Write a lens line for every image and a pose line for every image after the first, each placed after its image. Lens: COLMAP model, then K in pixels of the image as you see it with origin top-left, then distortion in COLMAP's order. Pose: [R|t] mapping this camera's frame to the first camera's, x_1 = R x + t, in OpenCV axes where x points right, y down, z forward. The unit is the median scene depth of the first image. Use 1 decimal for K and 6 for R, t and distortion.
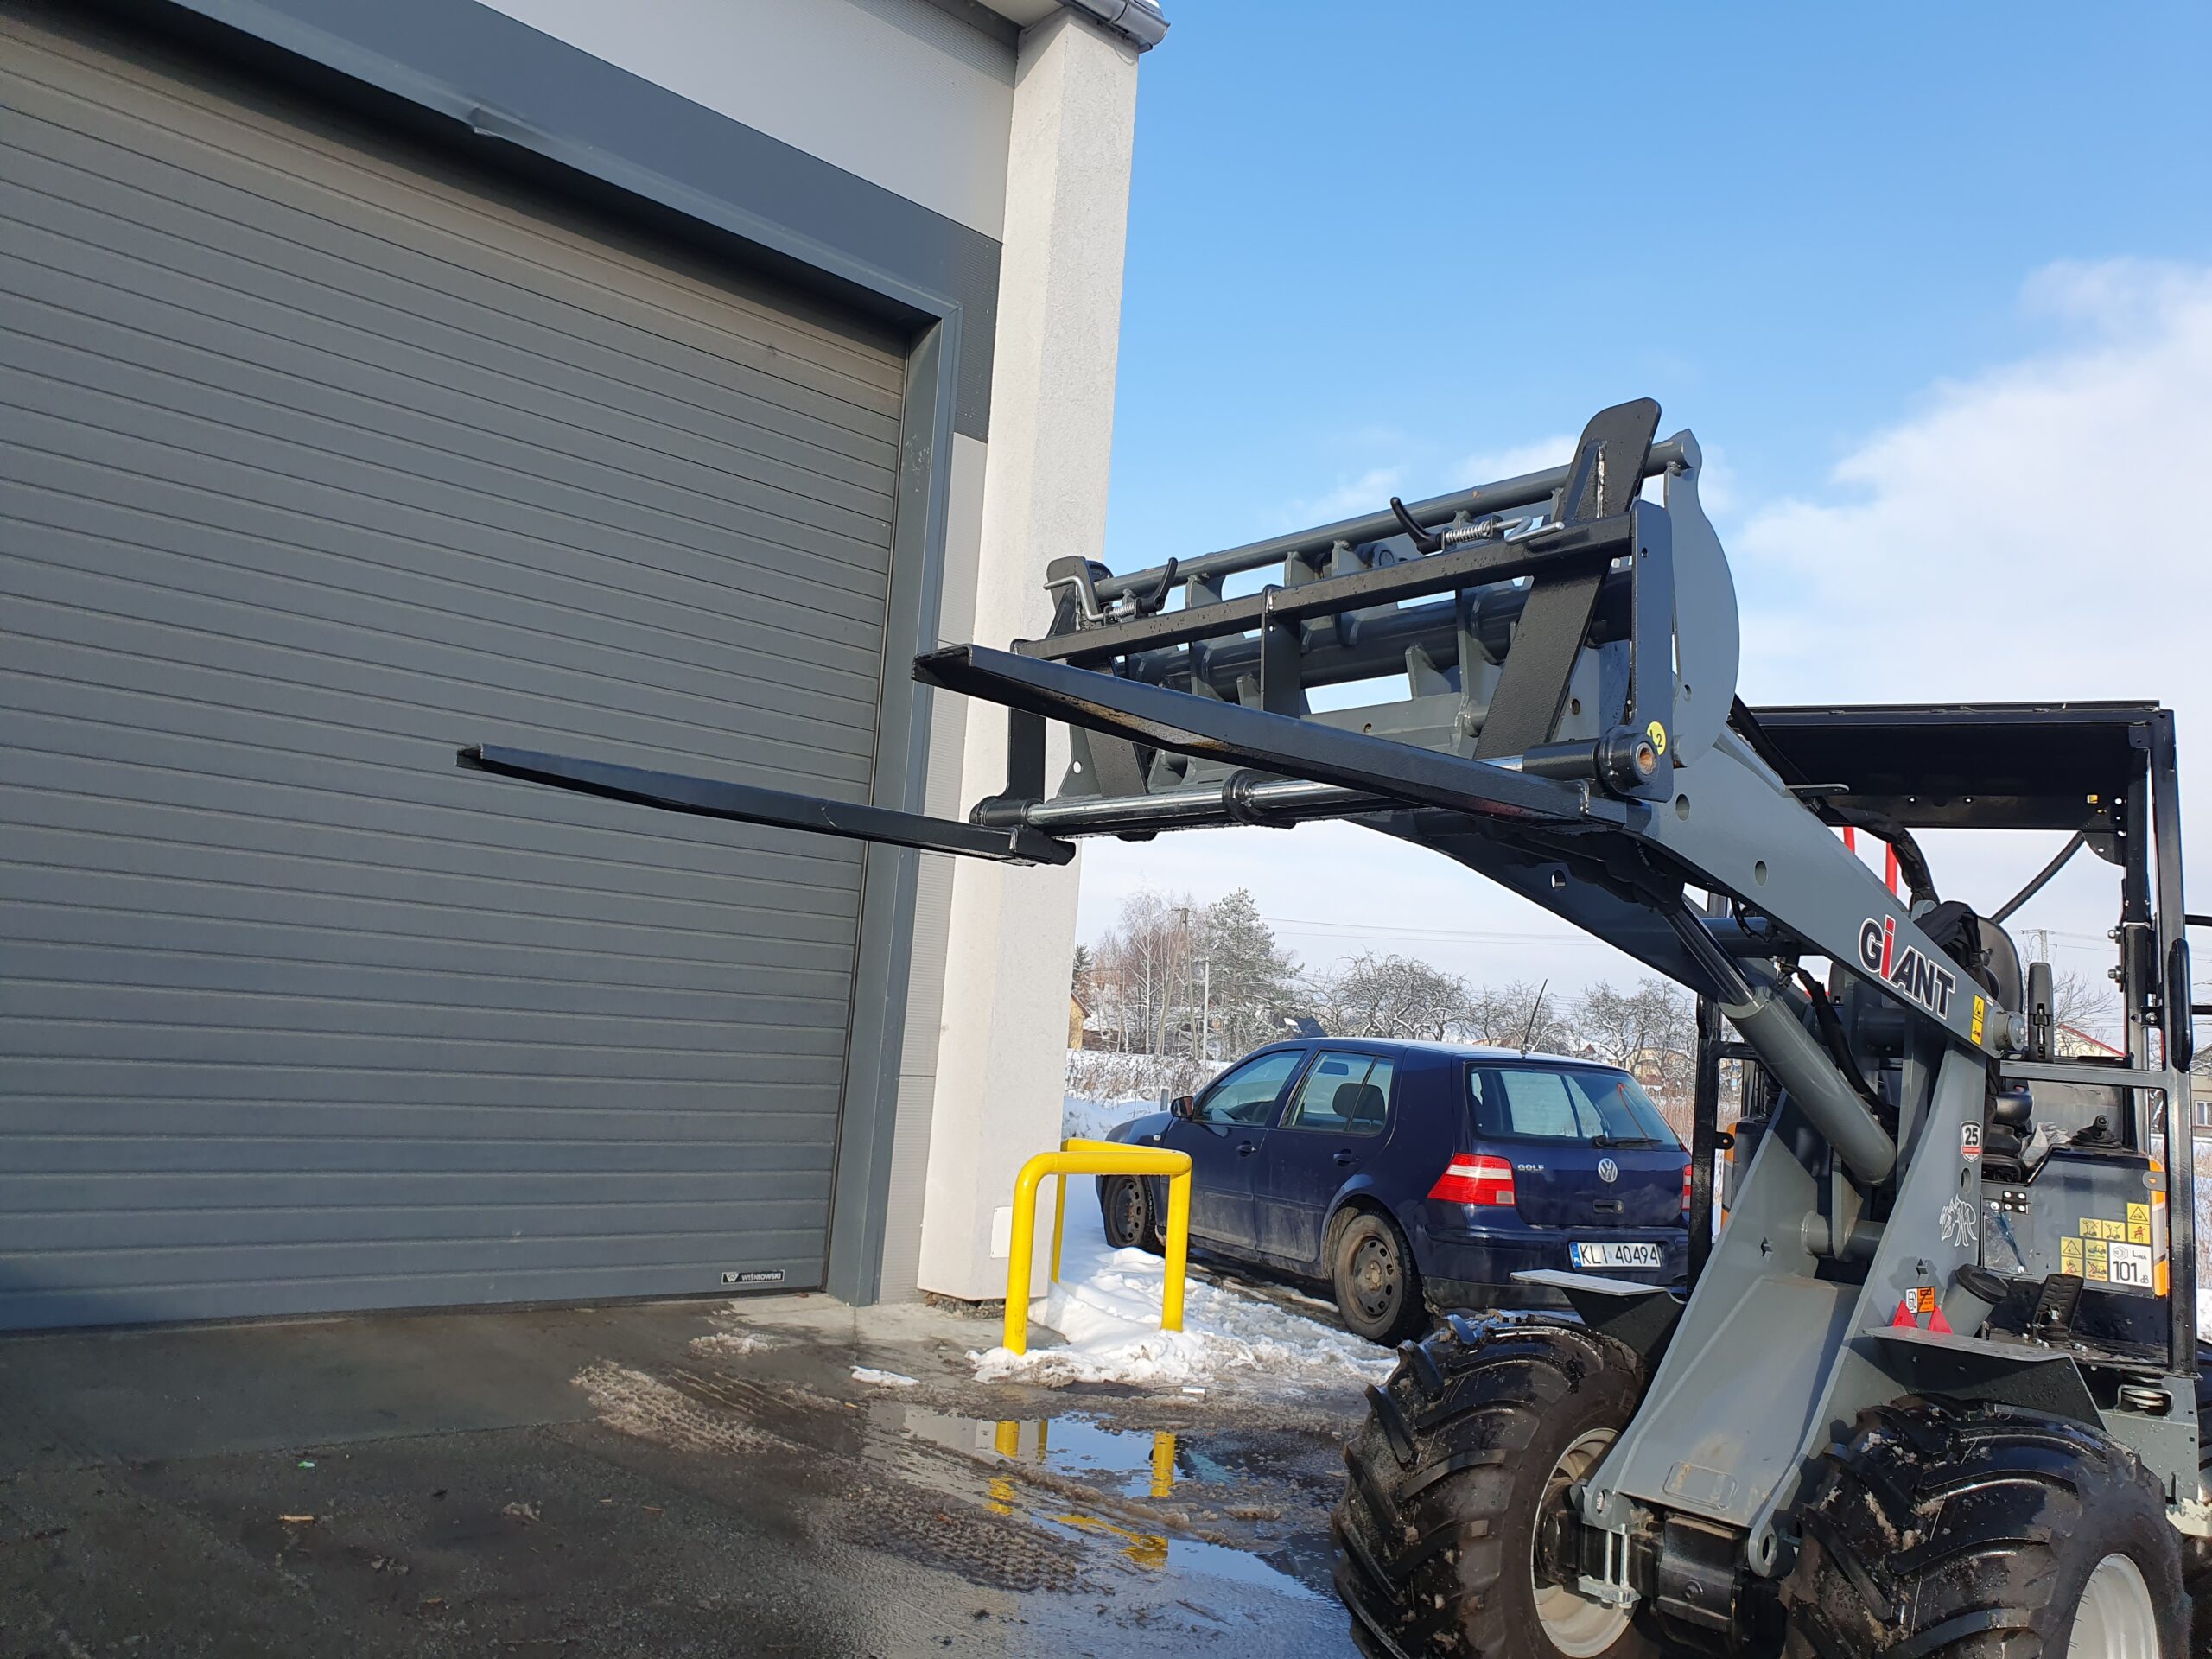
lens RADIAL K [[1700.5, 0, 1106.0], [0, 1700.5, 829.5], [0, 0, 1]] dist [0.018086, 0.020427]
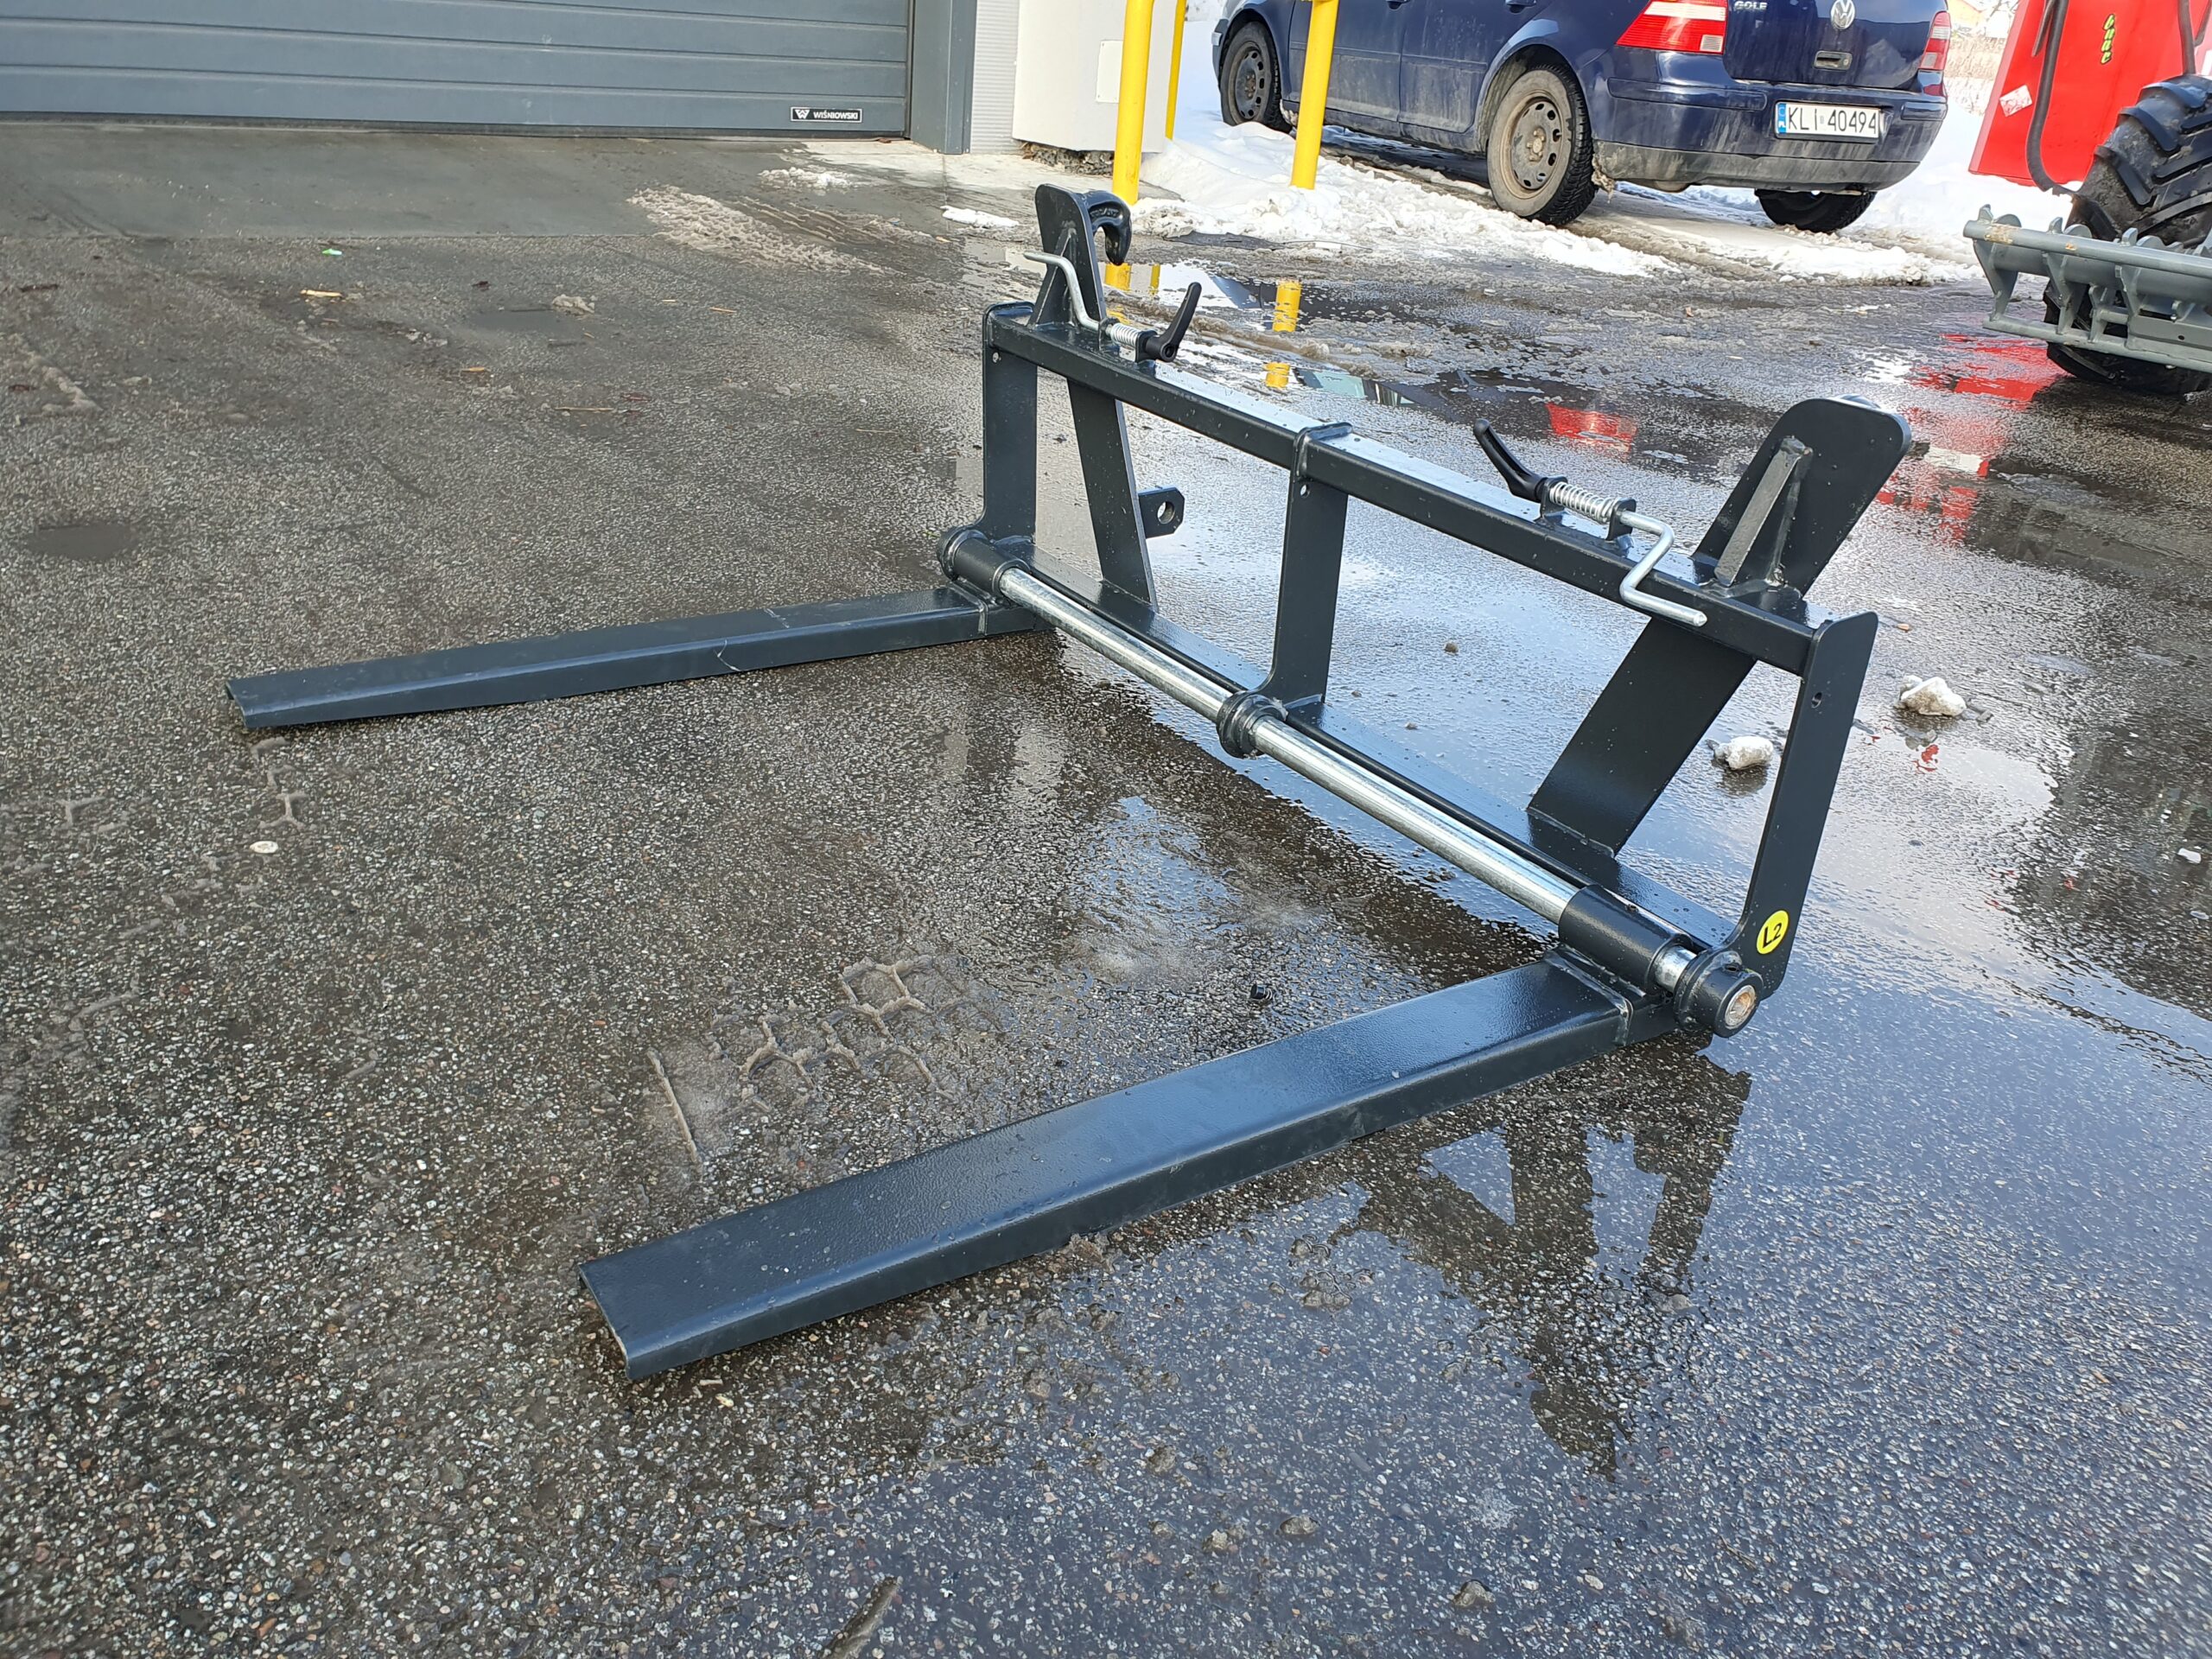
lens RADIAL K [[1700.5, 0, 1106.0], [0, 1700.5, 829.5], [0, 0, 1]] dist [0.018086, 0.020427]
pose [[0.998189, 0.043522, -0.041527, -0.012378], [-0.012622, 0.826492, 0.562807, 0.075349], [0.058817, -0.561263, 0.825545, 0.084629]]
